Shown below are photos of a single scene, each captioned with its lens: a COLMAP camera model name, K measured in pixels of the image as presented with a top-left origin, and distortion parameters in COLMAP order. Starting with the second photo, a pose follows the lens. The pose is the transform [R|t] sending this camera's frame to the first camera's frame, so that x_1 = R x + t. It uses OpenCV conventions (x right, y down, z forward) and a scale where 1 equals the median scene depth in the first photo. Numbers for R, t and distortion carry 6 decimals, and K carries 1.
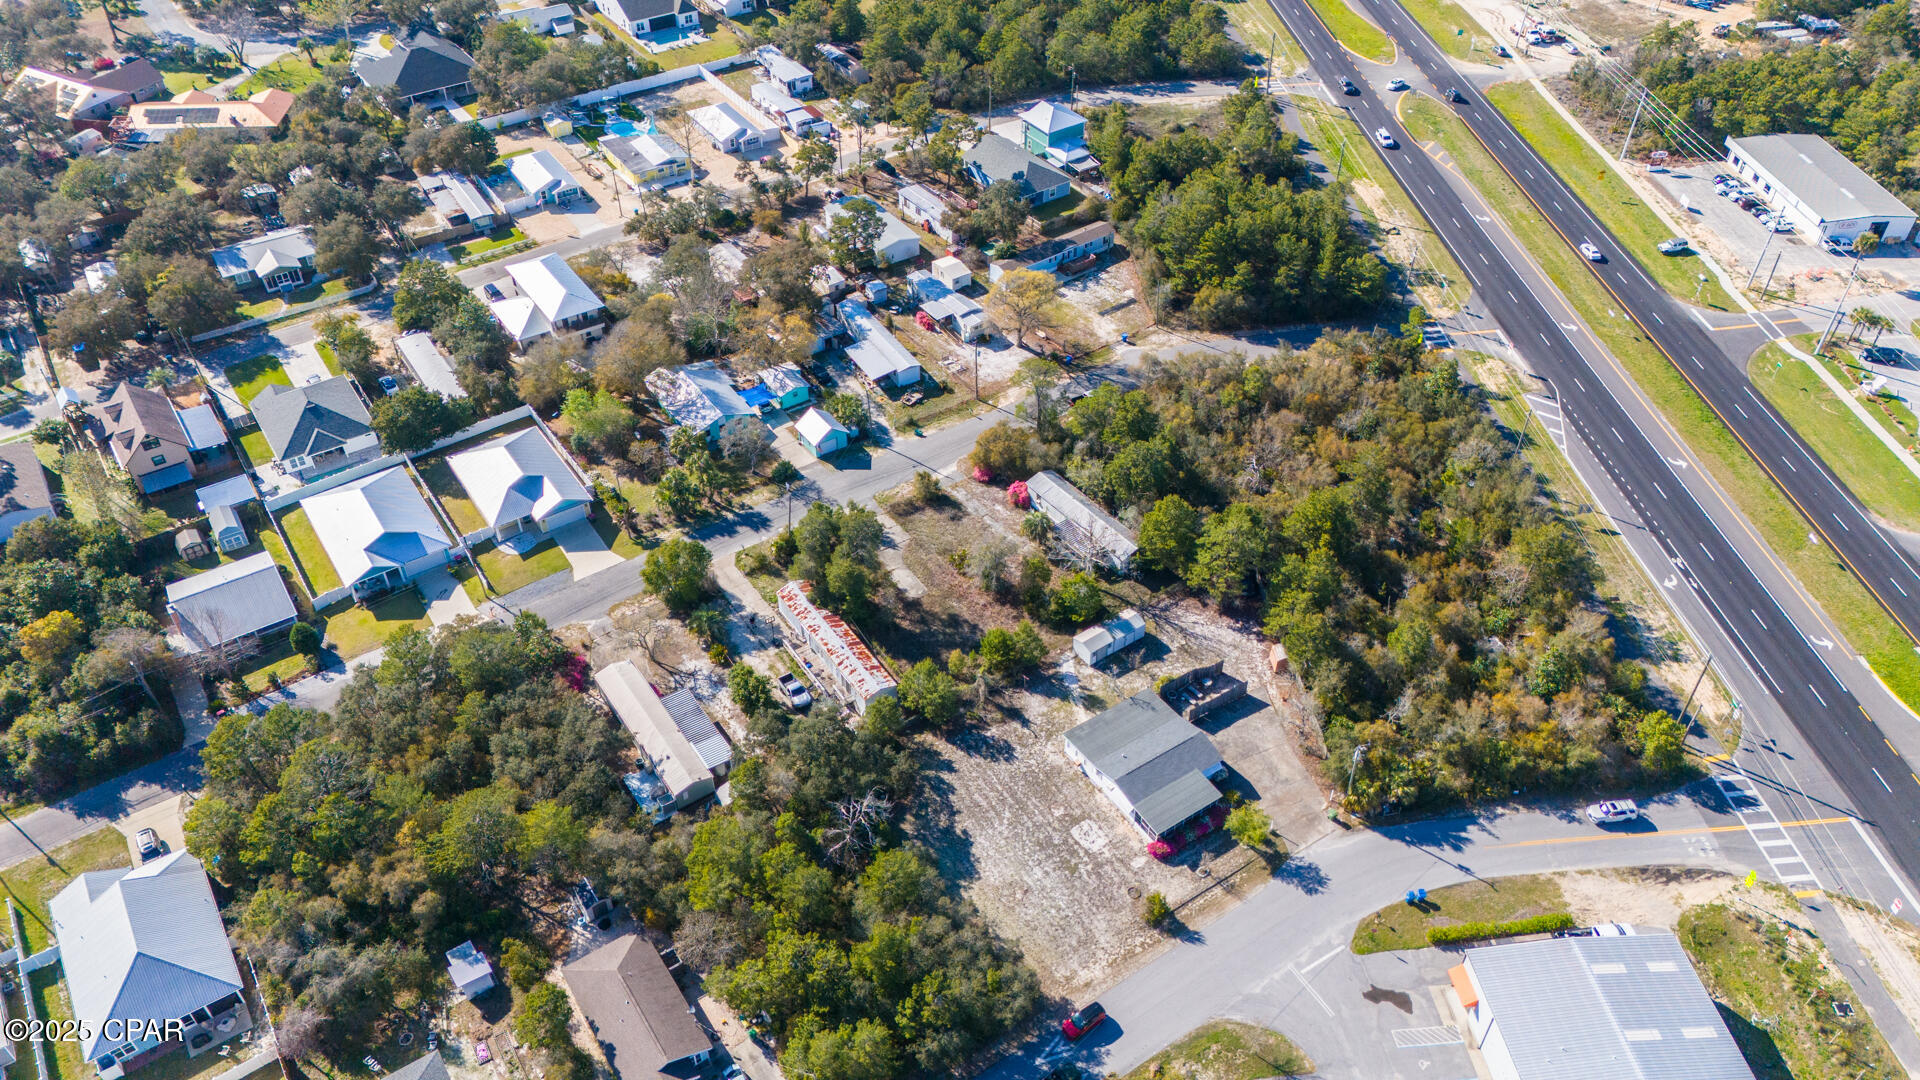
lens RADIAL K [[1399.0, 0, 965.0], [0, 1399.0, 537.5], [0, 0, 1]] dist [0.090750, -0.100286]
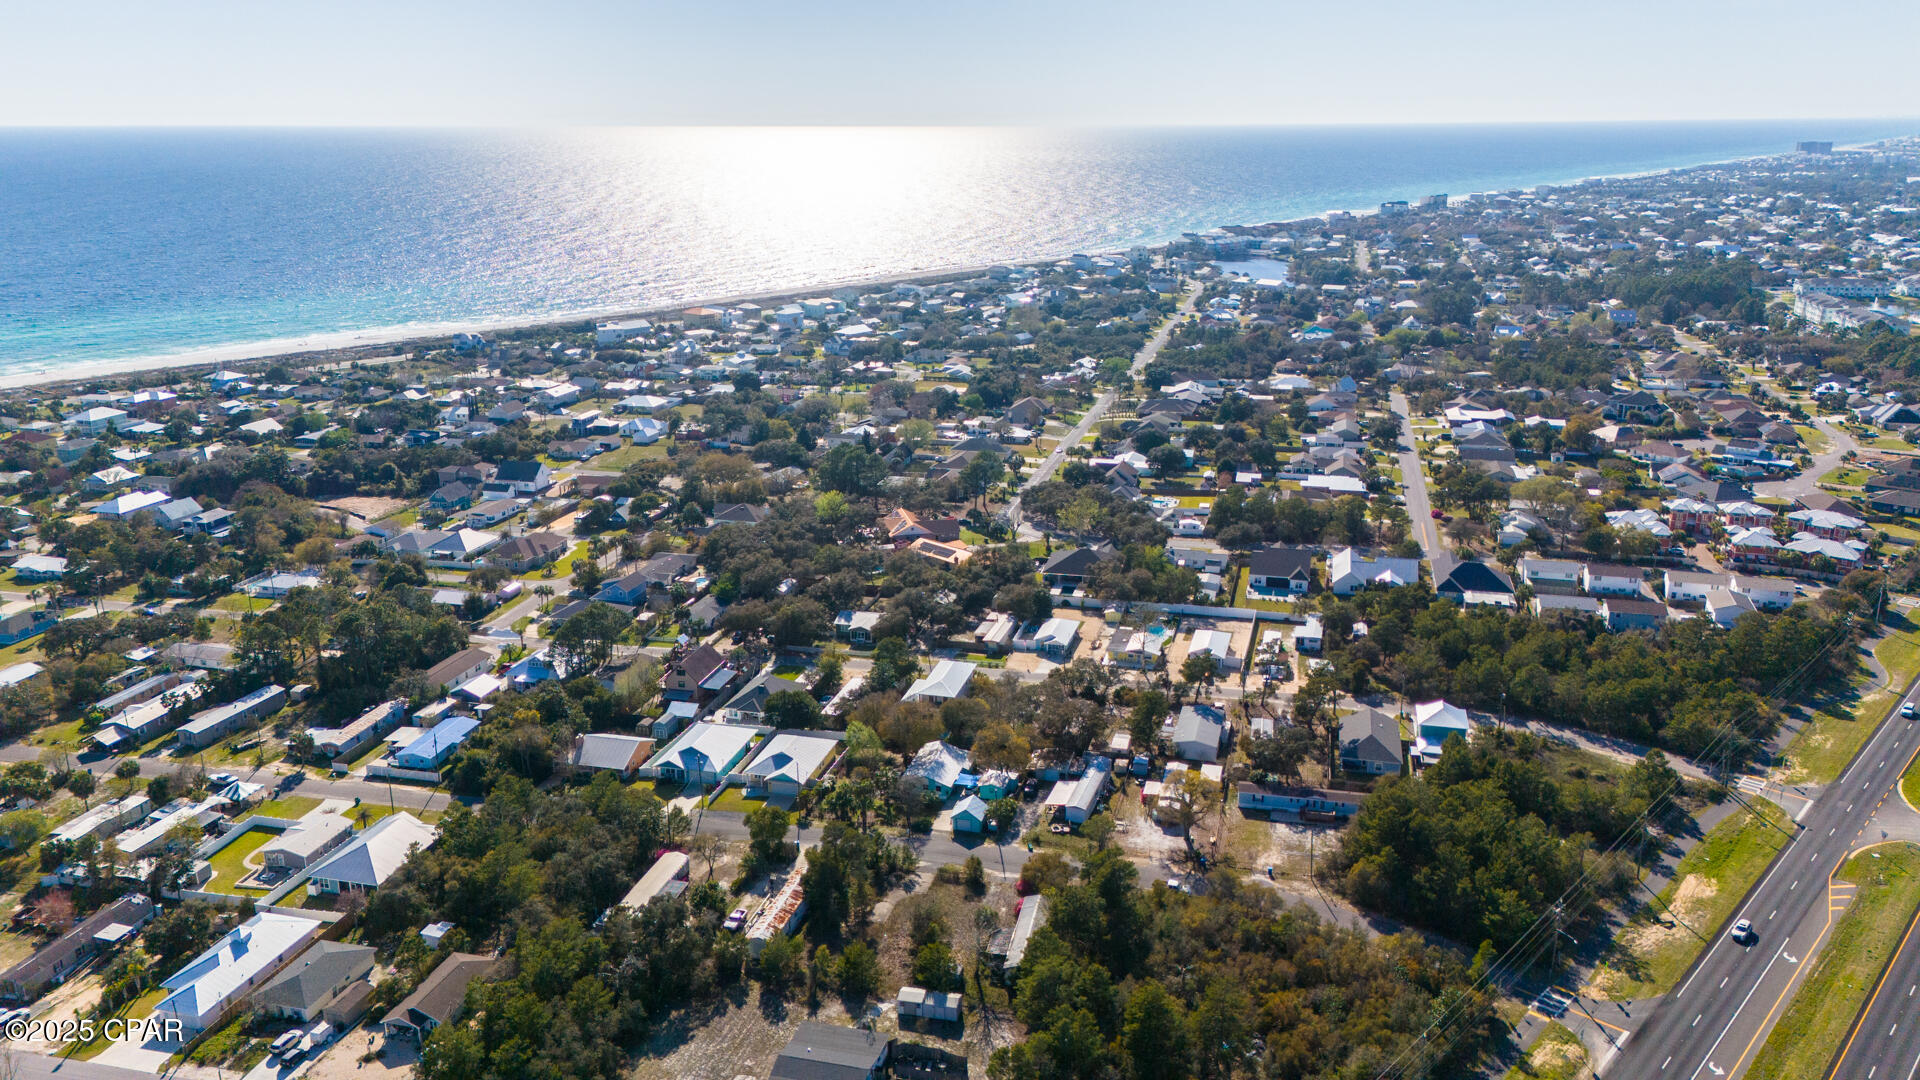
lens RADIAL K [[1399.0, 0, 965.0], [0, 1399.0, 537.5], [0, 0, 1]] dist [0.090750, -0.100286]
pose [[0.658275, 0.209332, -0.723086, 0.774577], [-0.491027, 0.847479, -0.201673, -0.030863], [0.570584, 0.487812, 0.660662, 0.042746]]
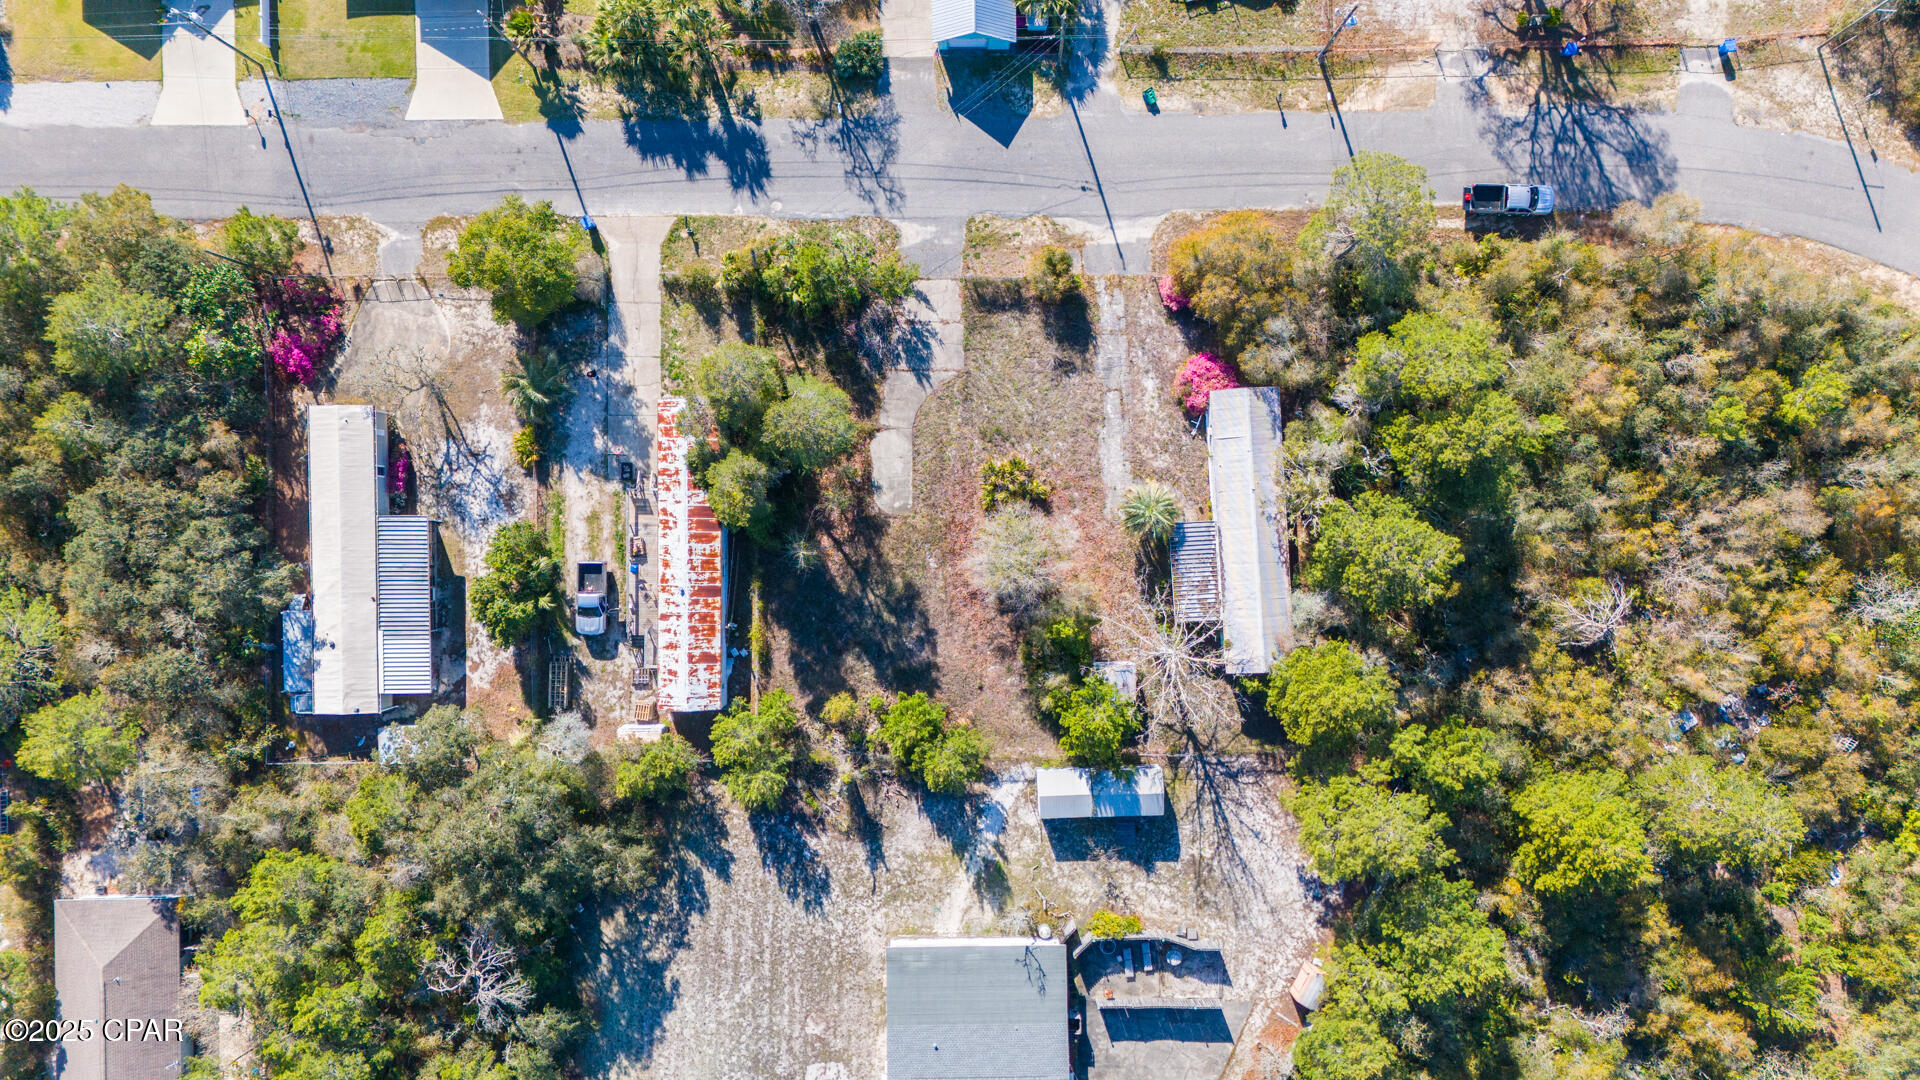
lens RADIAL K [[1399.0, 0, 965.0], [0, 1399.0, 537.5], [0, 0, 1]] dist [0.090750, -0.100286]
pose [[0.832367, 0.554205, 0.004776, -0.004065], [-0.367068, 0.544807, 0.753953, -0.353165], [0.415242, -0.629319, 0.656911, 0.572066]]
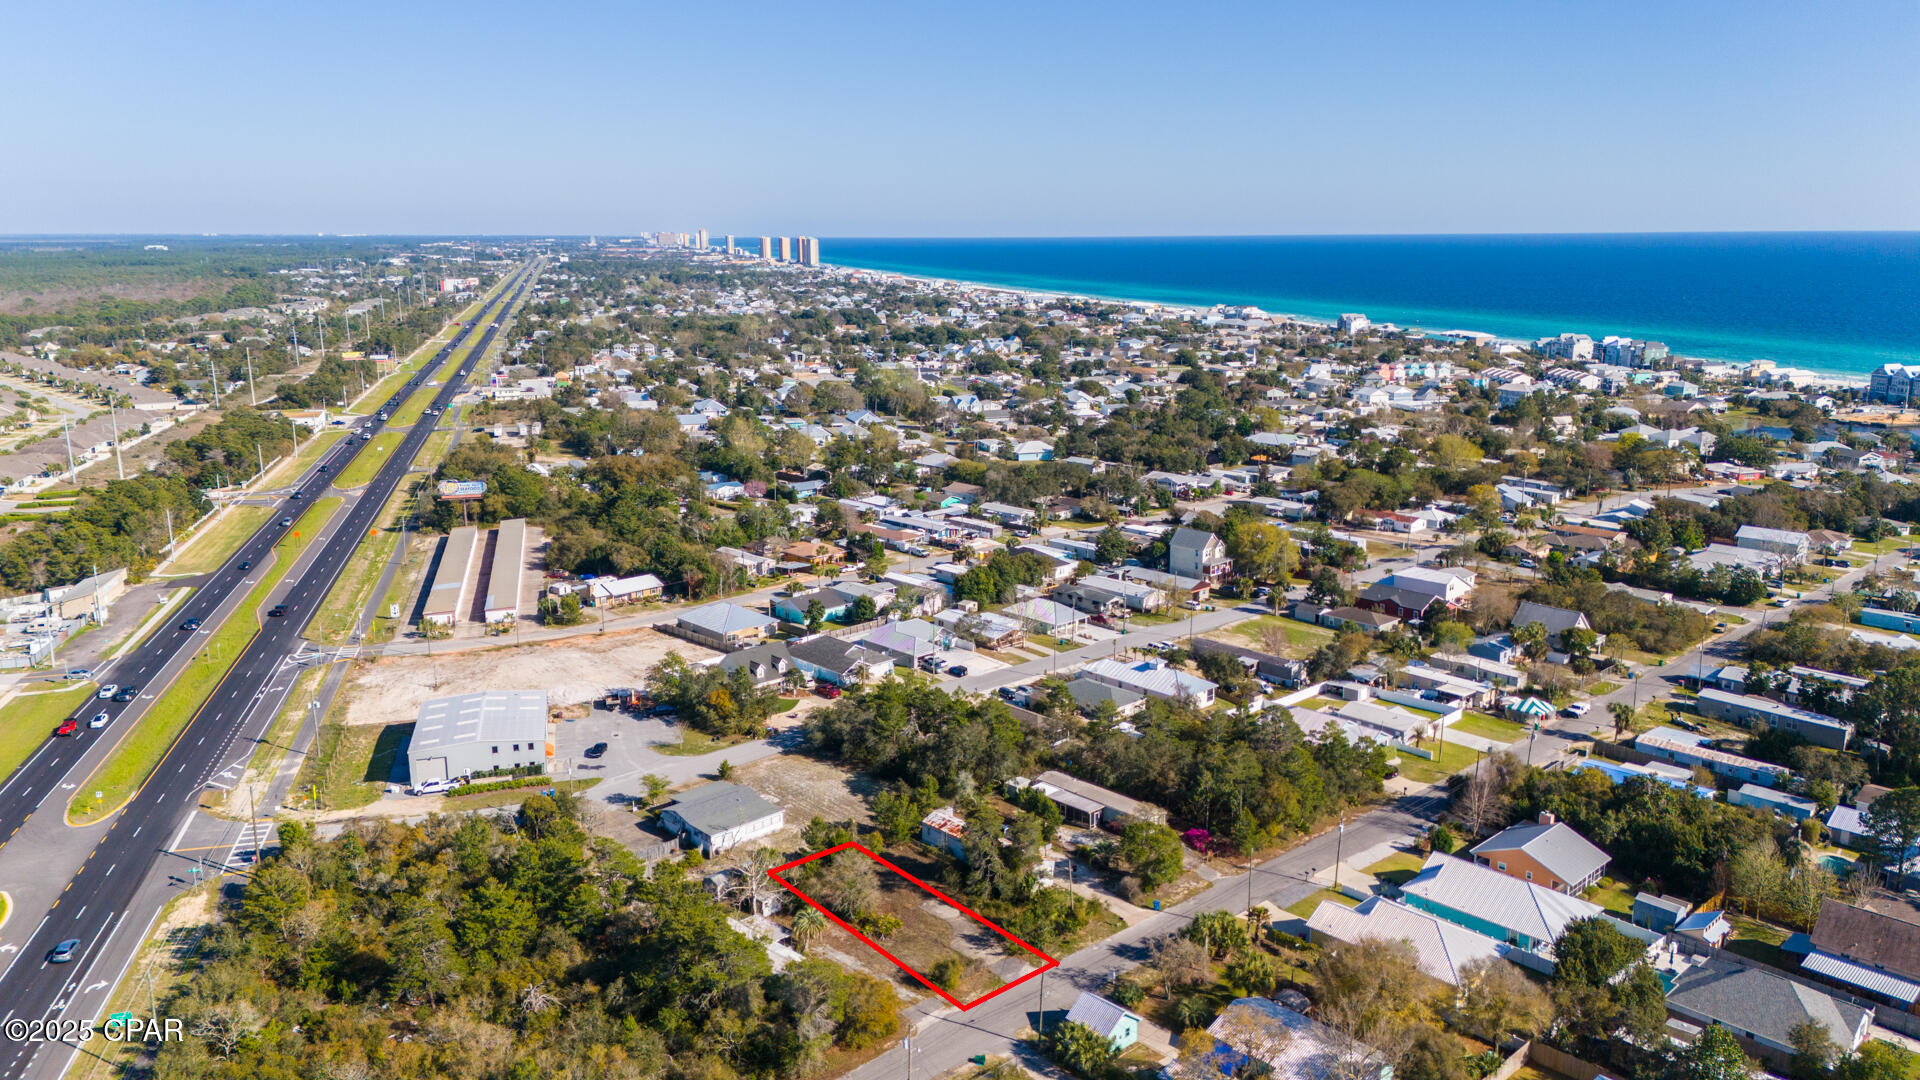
lens RADIAL K [[1399.0, 0, 965.0], [0, 1399.0, 537.5], [0, 0, 1]] dist [0.090750, -0.100286]
pose [[-0.986231, 0.033287, -0.161992, 0.085416], [-0.110303, 0.597427, 0.794301, -0.834779], [0.123218, 0.801232, -0.585529, 1.252719]]
